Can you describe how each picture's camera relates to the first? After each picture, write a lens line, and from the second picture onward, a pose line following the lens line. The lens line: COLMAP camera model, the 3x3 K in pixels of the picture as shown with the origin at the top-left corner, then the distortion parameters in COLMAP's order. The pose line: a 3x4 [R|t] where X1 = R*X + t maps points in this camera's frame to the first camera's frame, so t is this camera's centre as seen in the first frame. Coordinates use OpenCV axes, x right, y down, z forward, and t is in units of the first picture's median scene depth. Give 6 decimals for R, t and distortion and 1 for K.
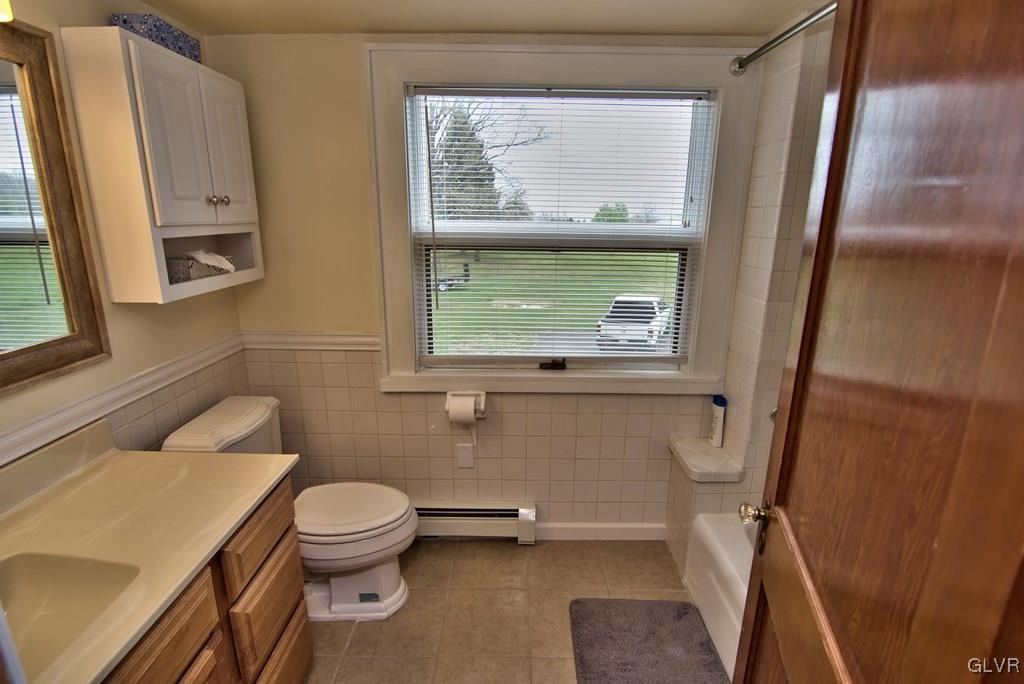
lens RADIAL K [[490.2, 0, 516.3], [0, 490.2, 346.7], [0, 0, 1]] dist [-0.006021, -0.010130]
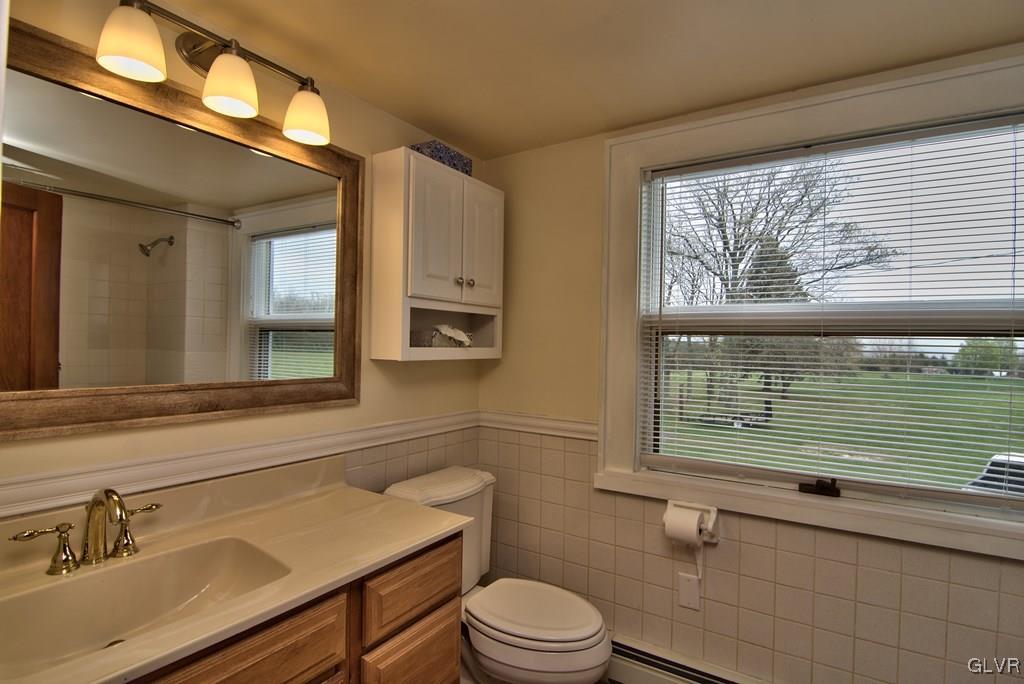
lens RADIAL K [[512.4, 0, 516.1], [0, 512.4, 345.1], [0, 0, 1]] dist [-0.001783, -0.014068]
pose [[0.843559, 0.006019, -0.537003, 0.123777], [-0.147930, 0.963858, -0.221574, 0.081818], [0.516261, 0.266349, 0.813961, 0.111180]]
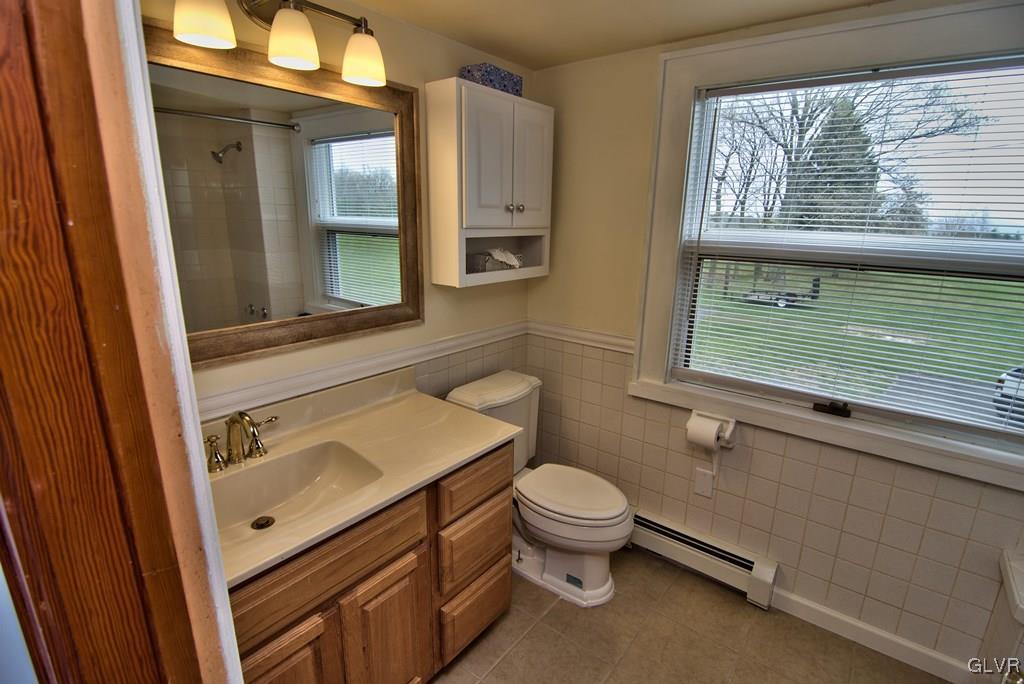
lens RADIAL K [[490.2, 0, 516.3], [0, 490.2, 346.7], [0, 0, 1]] dist [-0.006021, -0.010130]
pose [[0.789097, 0.161789, -0.592579, 0.152596], [-0.168771, 0.984668, 0.044099, -0.013641], [0.590629, 0.065212, 0.804304, 0.040277]]
